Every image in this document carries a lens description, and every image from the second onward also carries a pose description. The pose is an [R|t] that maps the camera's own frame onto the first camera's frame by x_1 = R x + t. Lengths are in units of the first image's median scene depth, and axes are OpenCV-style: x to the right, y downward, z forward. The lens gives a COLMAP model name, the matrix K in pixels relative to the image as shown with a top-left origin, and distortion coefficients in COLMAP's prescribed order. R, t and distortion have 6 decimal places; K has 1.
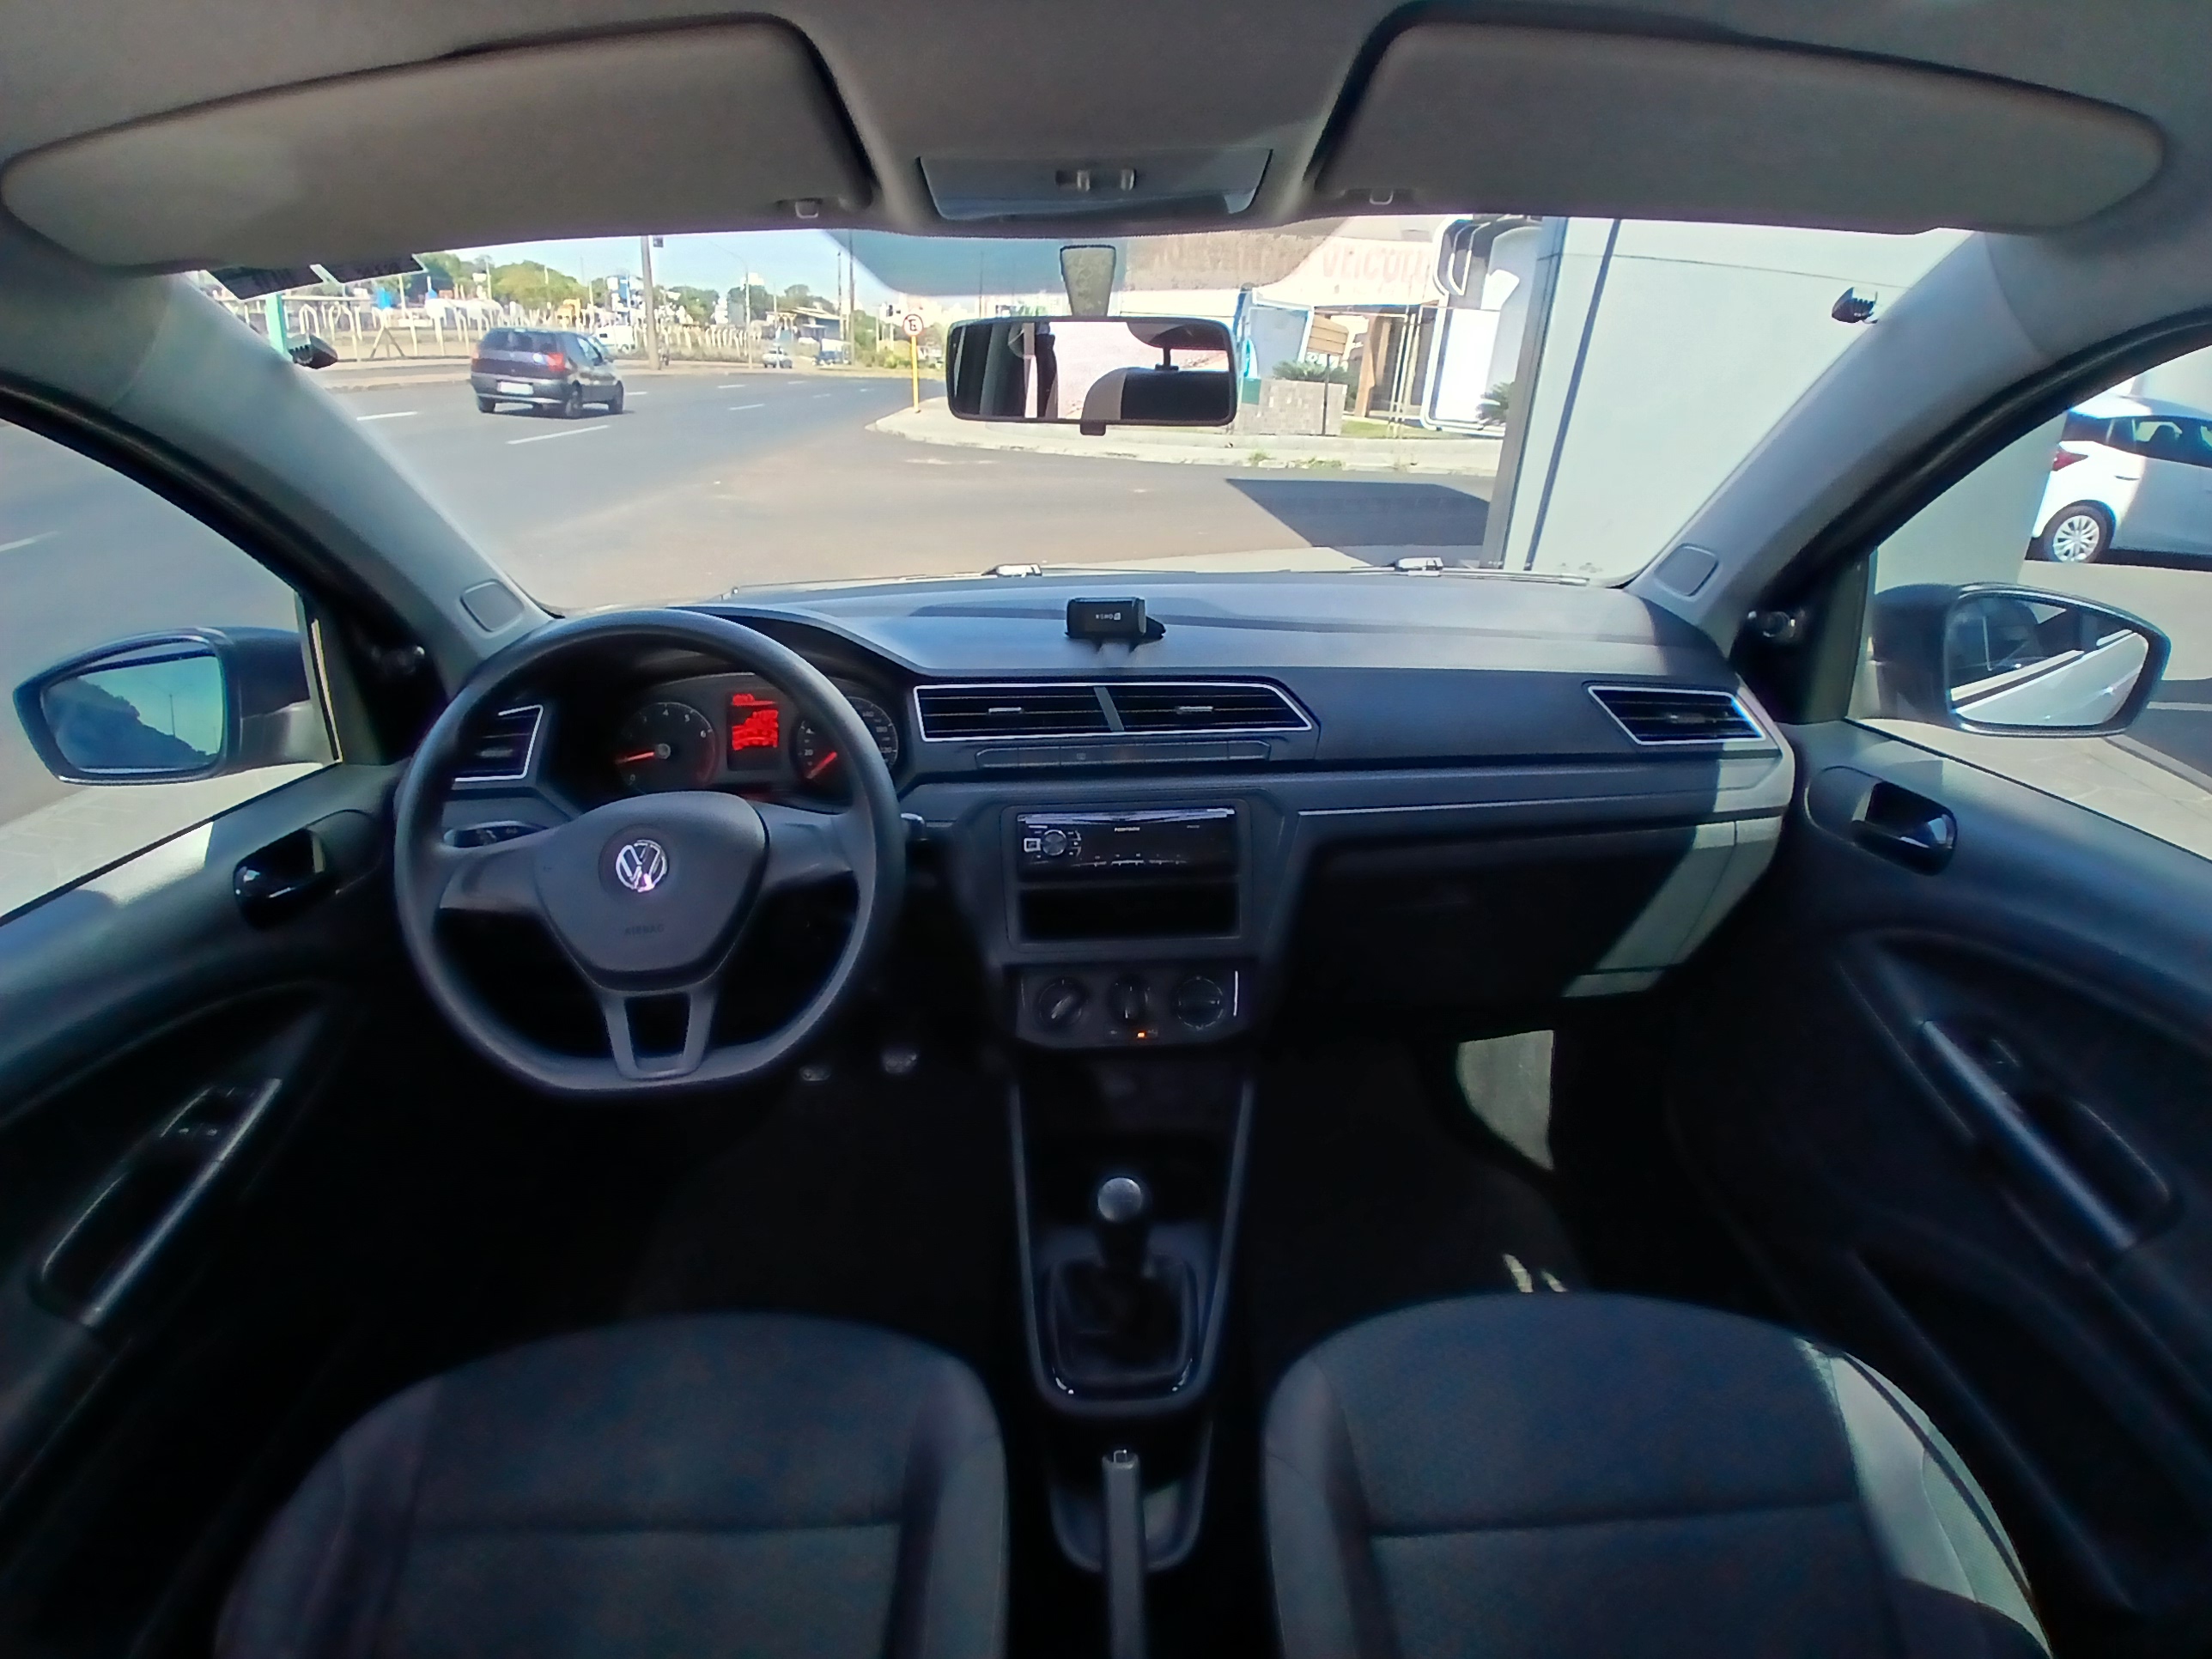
lens RADIAL K [[1101.2, 0, 1110.0], [0, 1101.2, 884.7], [0, 0, 1]] dist [-0.002258, -0.021418]
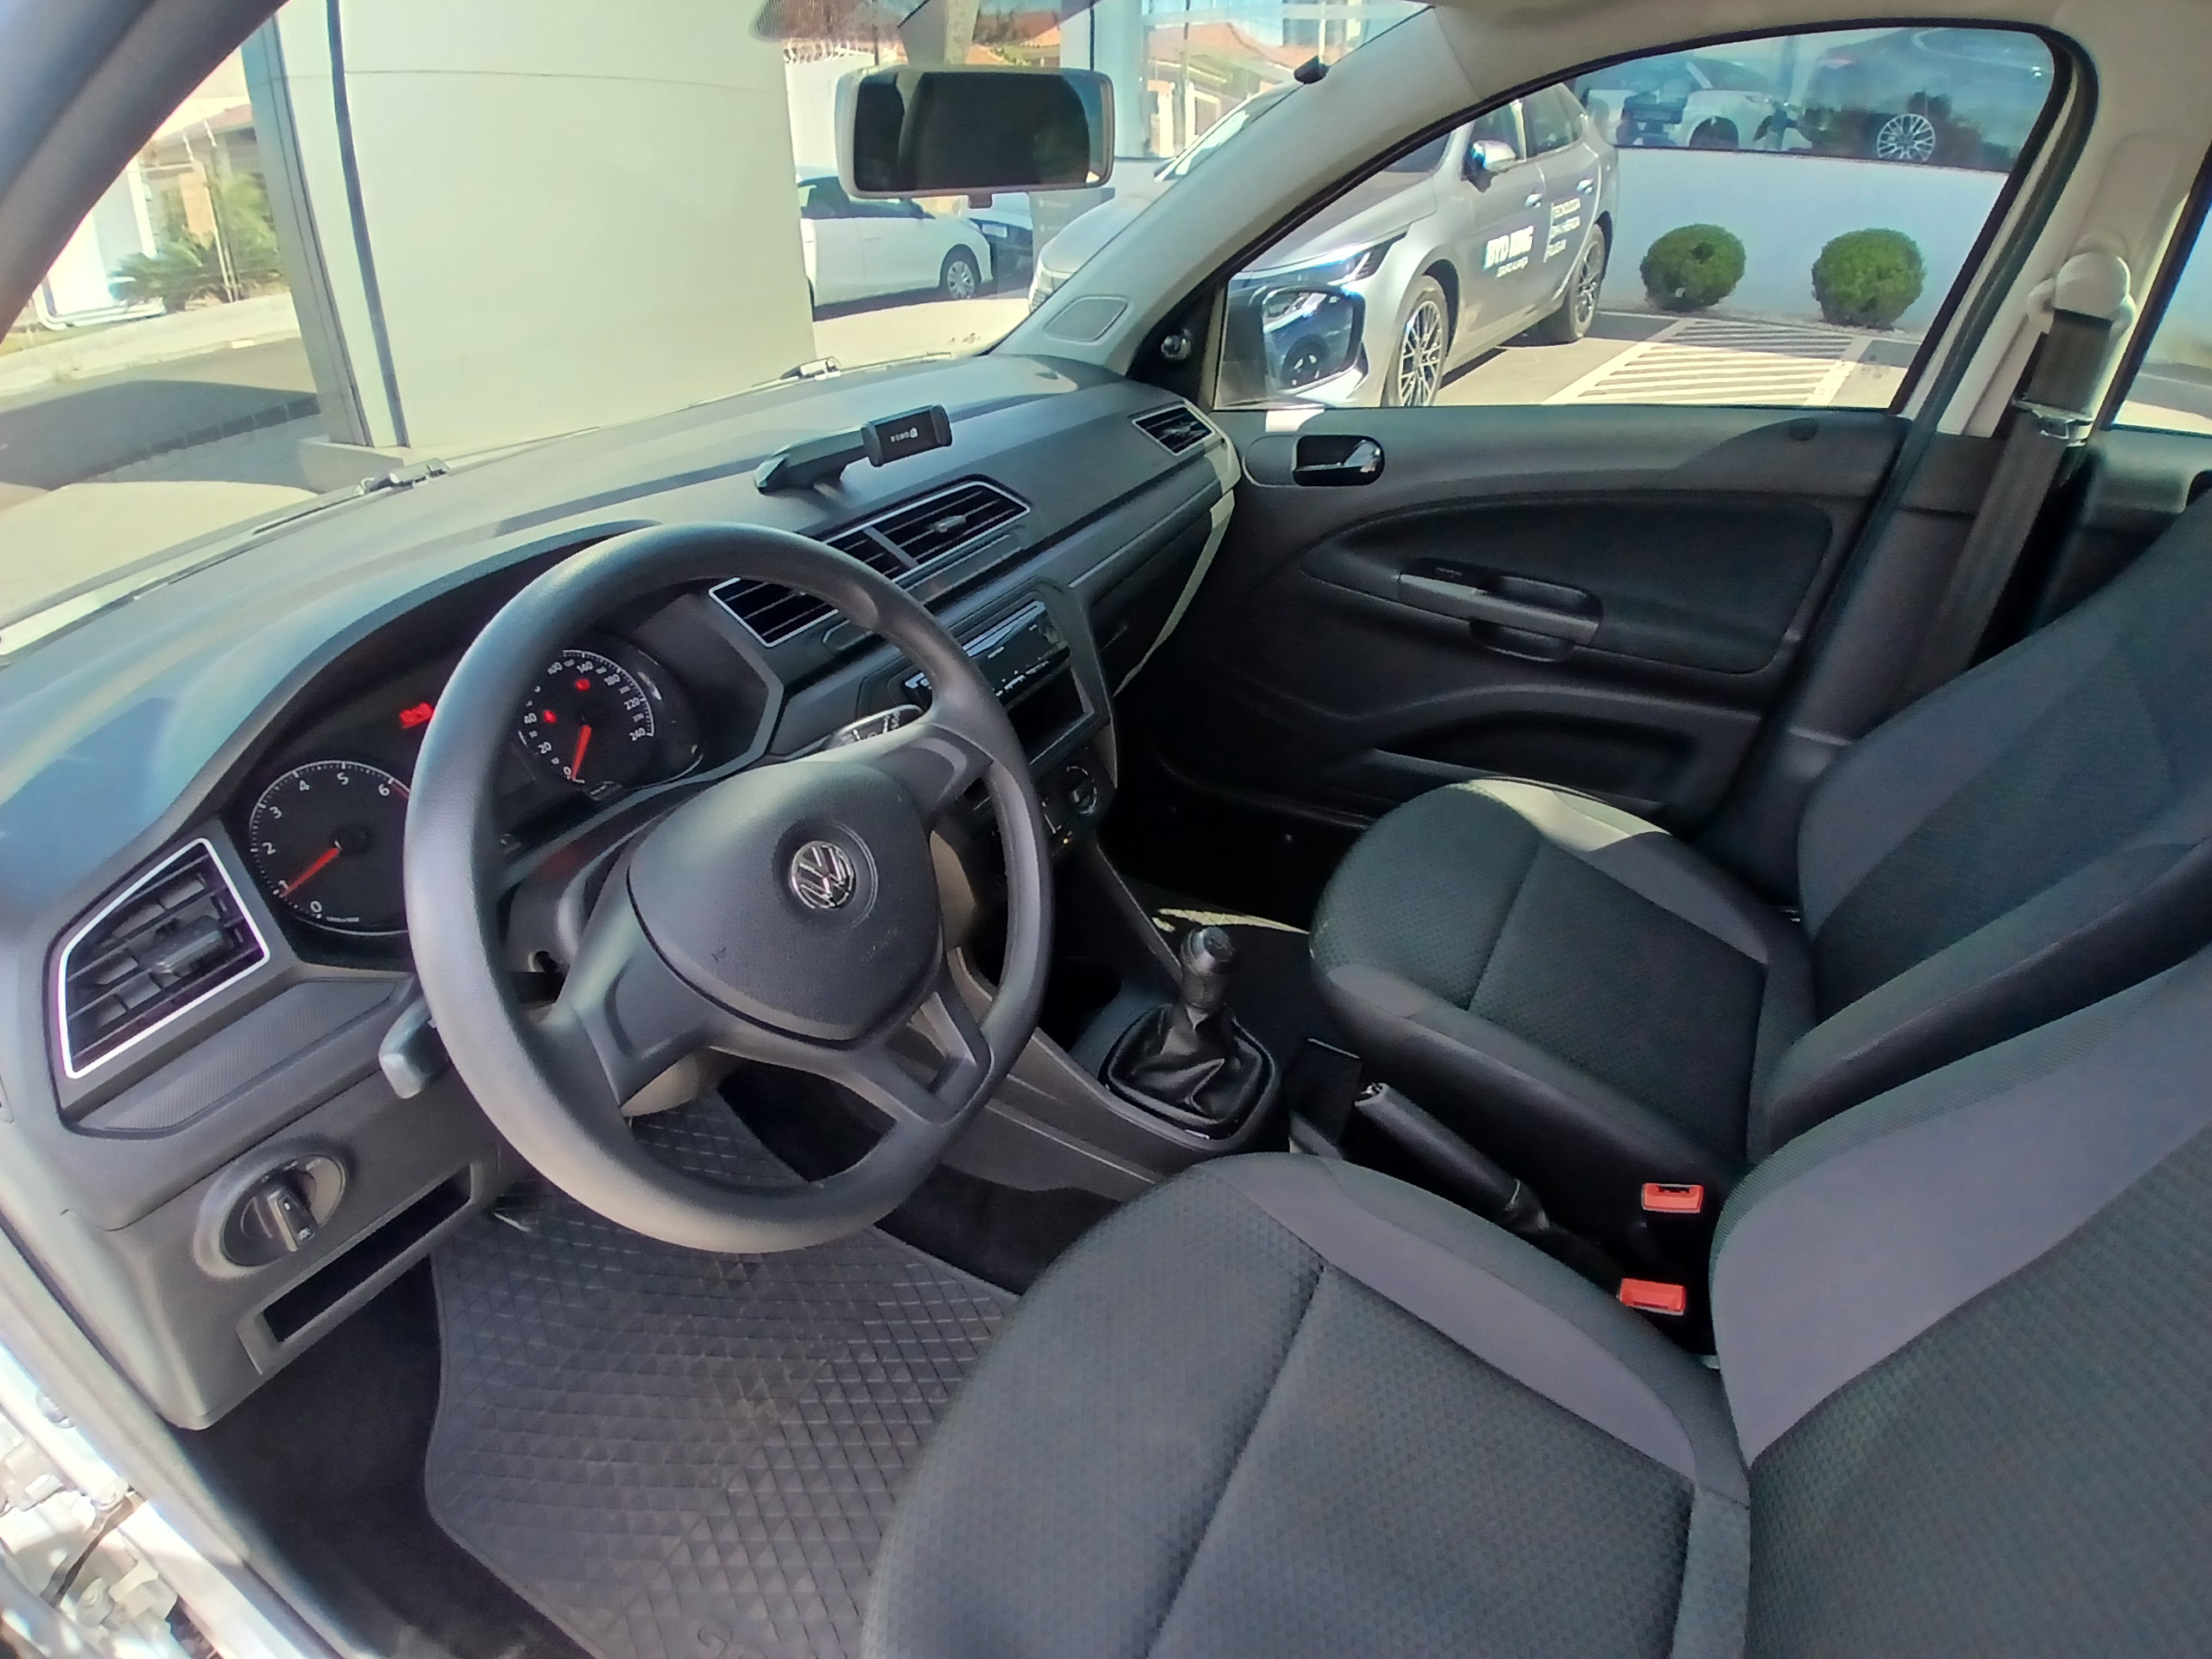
lens RADIAL K [[1103.4, 0, 1114.2], [0, 1103.4, 852.8], [0, 0, 1]] dist [0.001498, -0.043605]
pose [[0.505725, -0.475265, 0.719976, -0.624485], [0.395945, 0.869346, 0.295746, -0.126143], [-0.766466, 0.135504, 0.627829, 0.302944]]
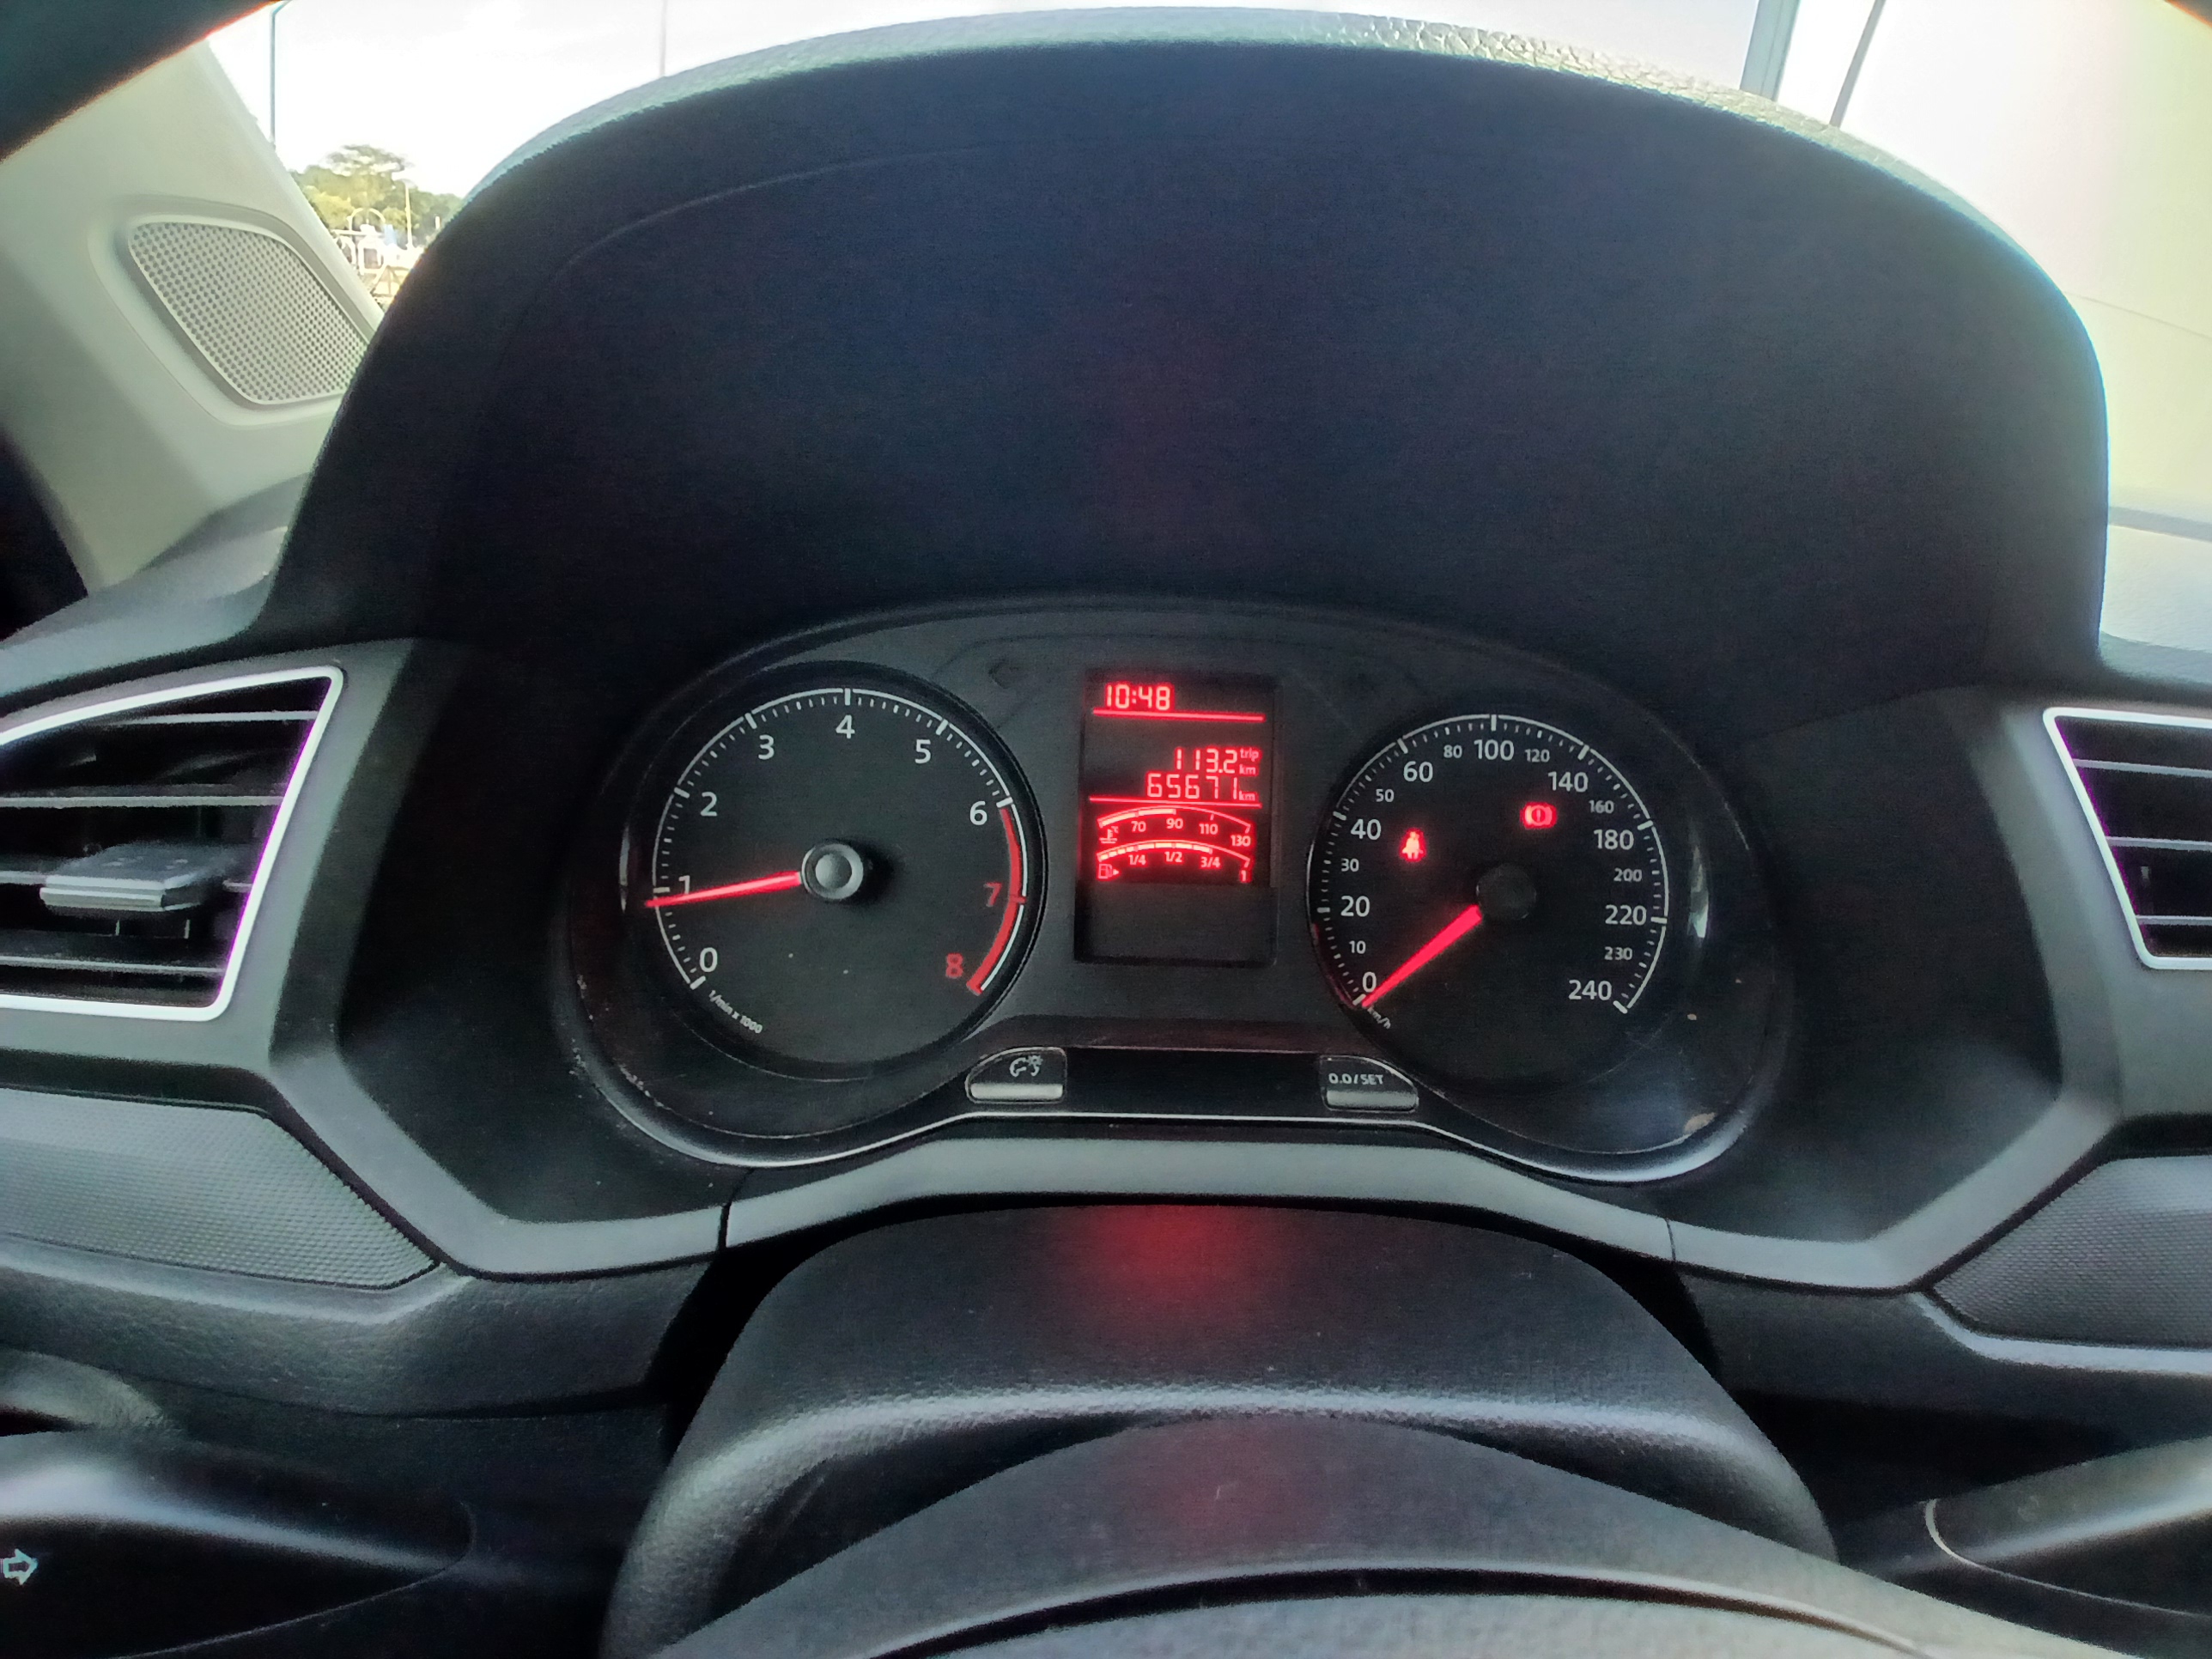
lens RADIAL K [[1103.4, 0, 1114.2], [0, 1103.4, 852.8], [0, 0, 1]] dist [0.001498, -0.043605]
pose [[0.997521, 0.064452, 0.028251, -0.344541], [-0.063599, 0.997521, -0.030134, -0.121856], [-0.030123, 0.028262, 0.999147, 0.729049]]
